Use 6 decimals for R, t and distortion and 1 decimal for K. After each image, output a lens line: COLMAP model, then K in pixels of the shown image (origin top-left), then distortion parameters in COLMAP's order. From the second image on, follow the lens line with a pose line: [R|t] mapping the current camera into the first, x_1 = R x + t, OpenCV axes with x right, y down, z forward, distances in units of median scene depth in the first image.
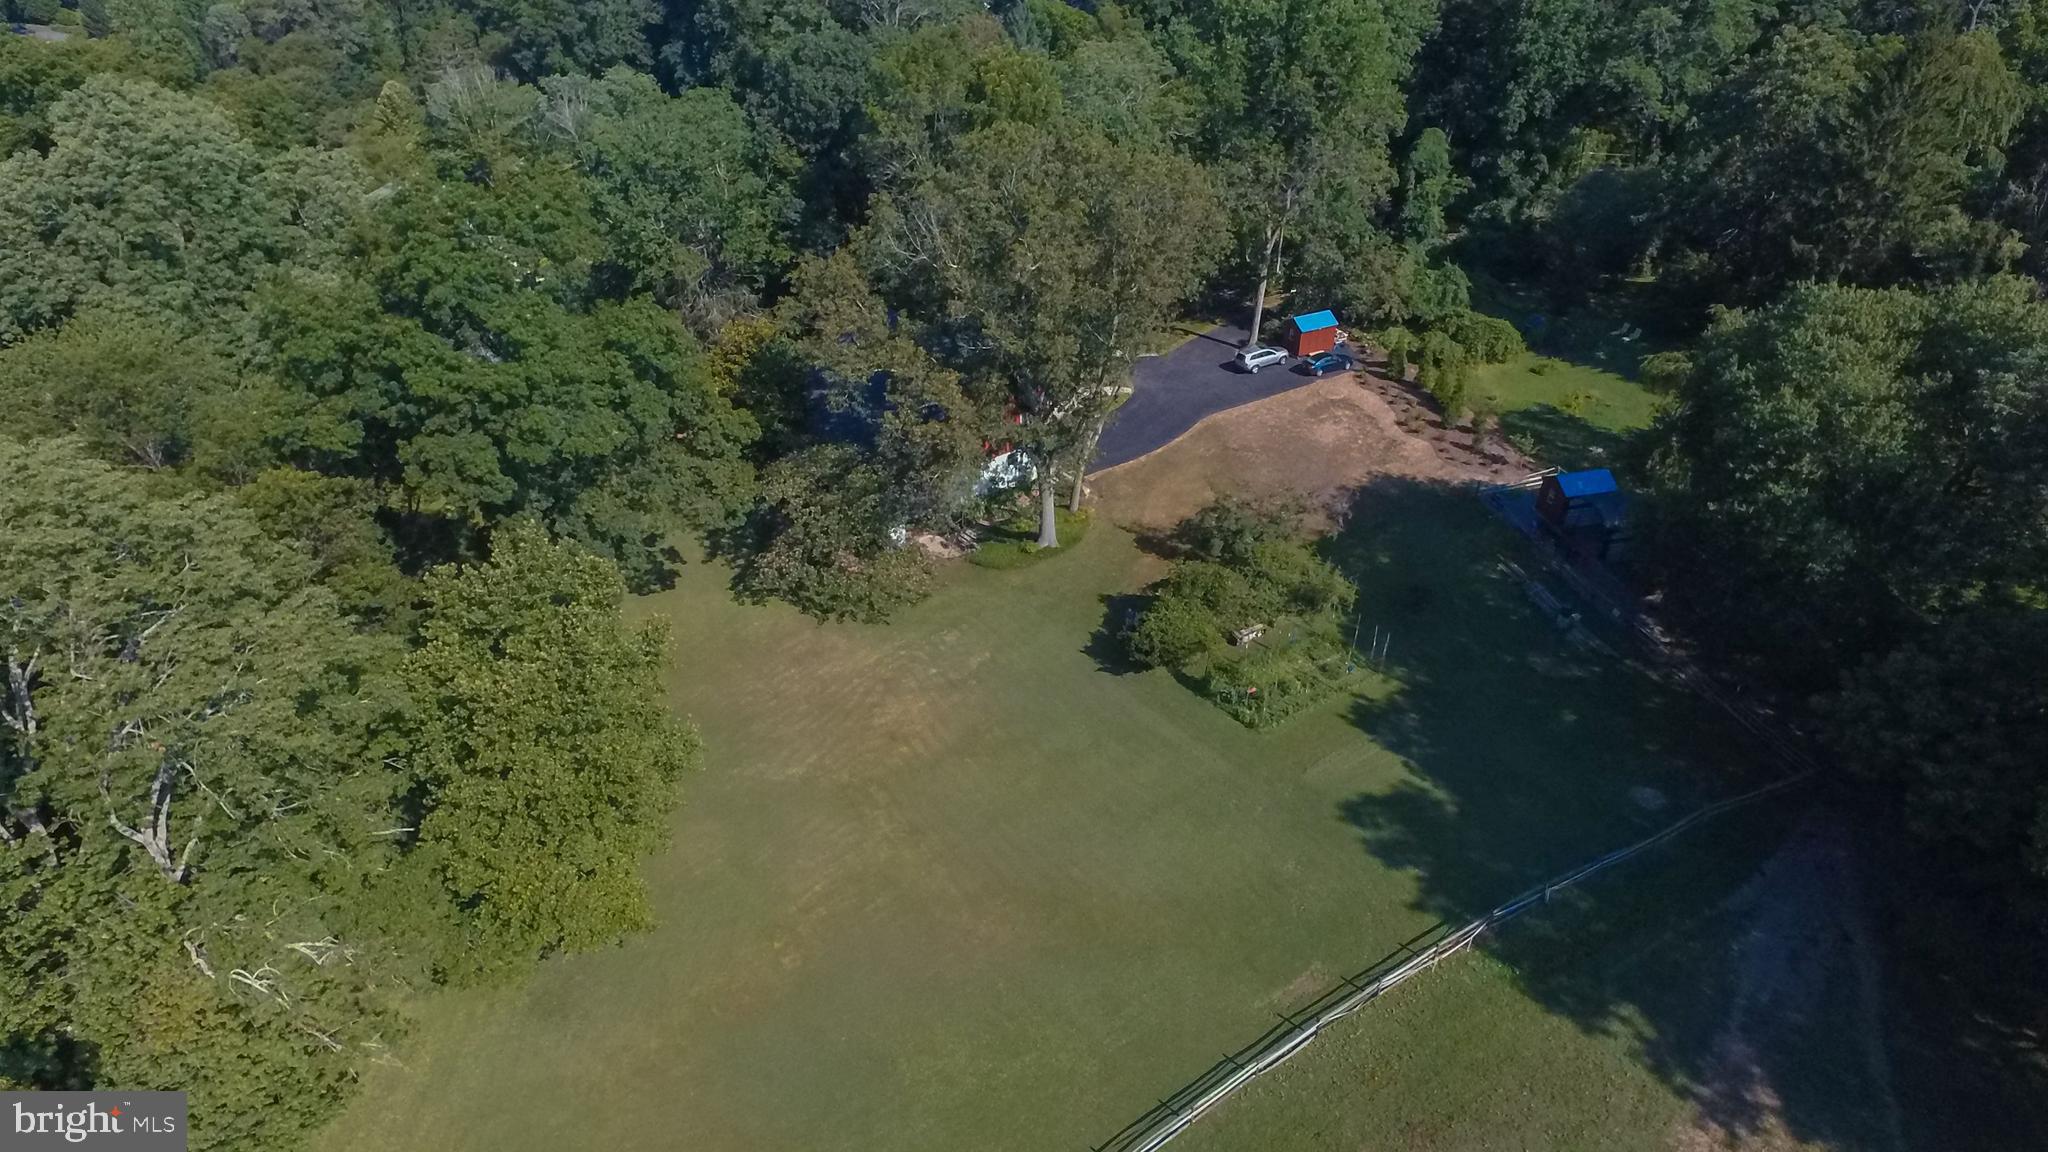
lens RADIAL K [[1199.3, 0, 1027.0], [0, 1199.3, 577.6], [0, 0, 1]] dist [-0.004414, 0.010104]
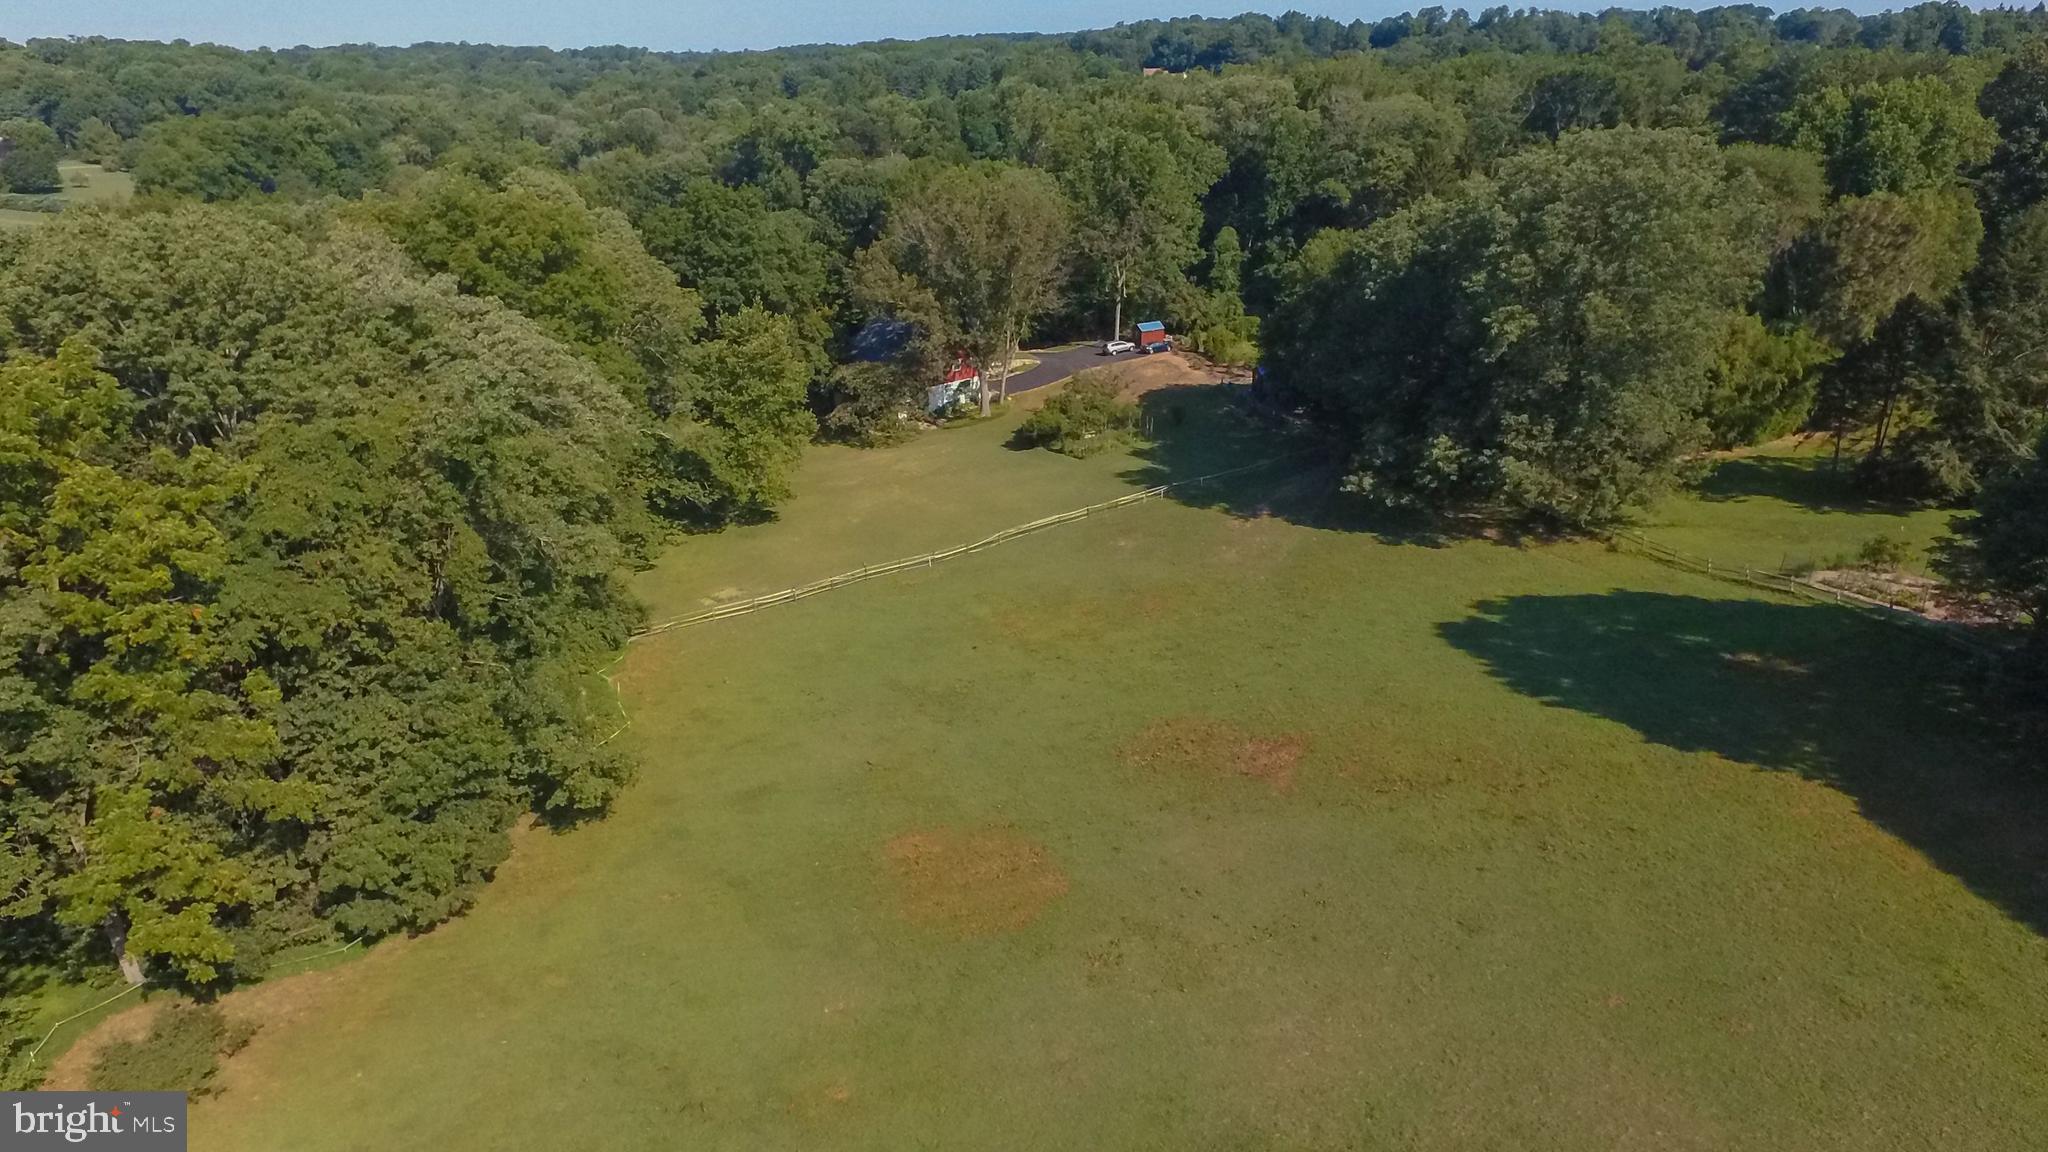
lens RADIAL K [[1199.3, 0, 1027.0], [0, 1199.3, 577.6], [0, 0, 1]] dist [-0.004414, 0.010104]
pose [[0.999758, -0.021277, 0.005566, 0.073563], [0.021928, 0.983769, -0.178095, 0.607383], [-0.001686, 0.178174, 0.983998, -0.833902]]
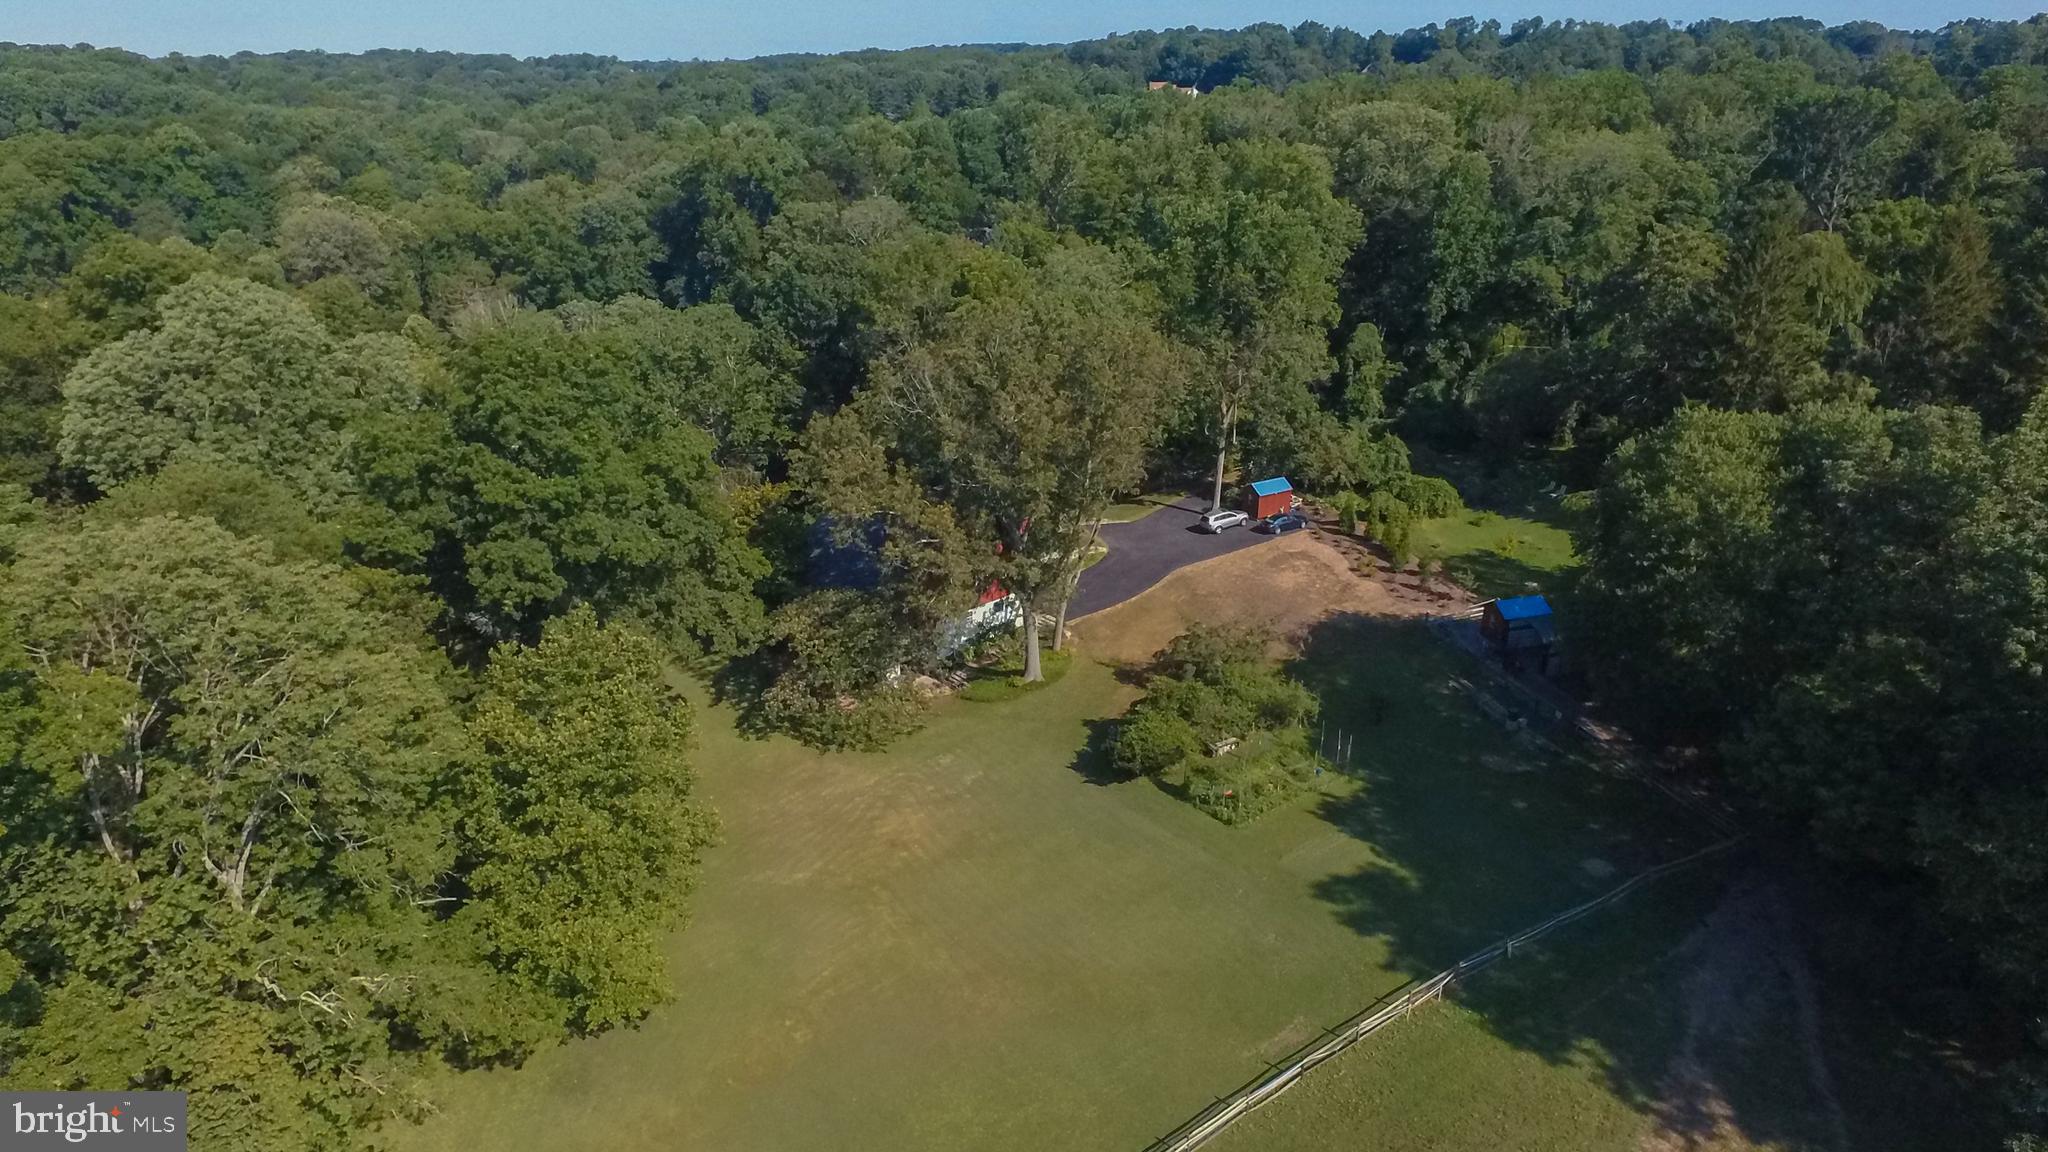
lens RADIAL K [[1199.3, 0, 1027.0], [0, 1199.3, 577.6], [0, 0, 1]] dist [-0.004414, 0.010104]
pose [[0.999565, -0.021483, 0.020202, -0.009247], [0.024857, 0.982375, -0.185259, 0.092876], [-0.015866, 0.185681, 0.982482, -0.081628]]
